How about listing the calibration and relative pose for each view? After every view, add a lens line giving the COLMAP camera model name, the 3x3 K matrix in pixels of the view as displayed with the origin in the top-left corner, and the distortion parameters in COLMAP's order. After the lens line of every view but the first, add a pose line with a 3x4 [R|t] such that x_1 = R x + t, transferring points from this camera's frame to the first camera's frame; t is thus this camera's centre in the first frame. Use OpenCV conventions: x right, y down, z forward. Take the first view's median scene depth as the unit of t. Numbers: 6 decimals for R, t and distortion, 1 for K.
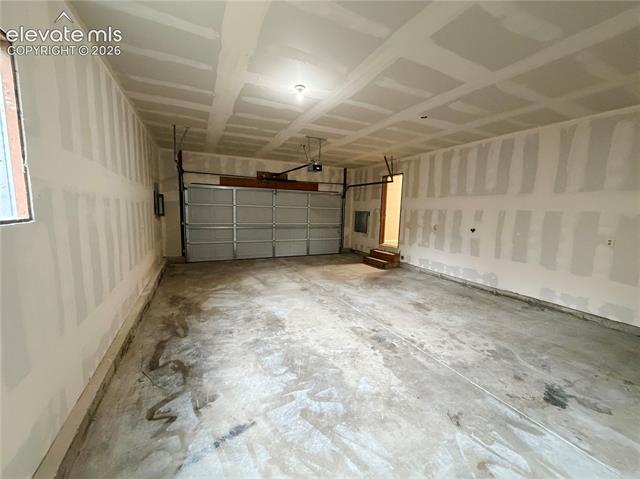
lens RADIAL K [[255.6, 0, 319.4], [0, 255.6, 242.9], [0, 0, 1]] dist [0.000777, -0.000254]
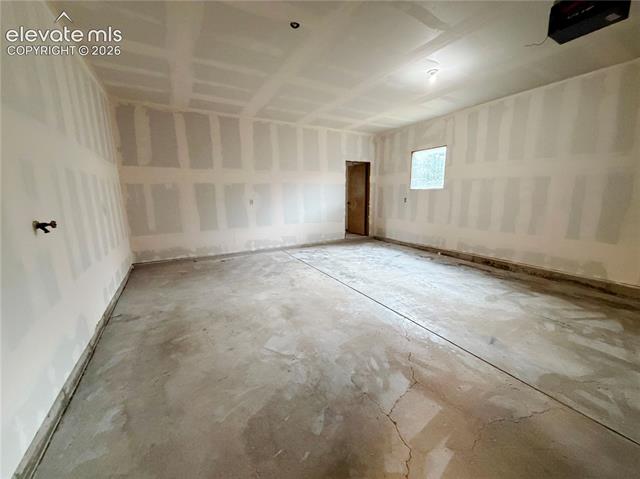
lens RADIAL K [[255.6, 0, 317.2], [0, 255.6, 240.7], [0, 0, 1]] dist [0.000777, -0.000254]
pose [[-0.997987, -0.005826, -0.063143, 0.453603], [-0.025044, 0.951030, 0.308081, -0.207637], [0.058257, 0.309043, -0.949262, 2.033061]]
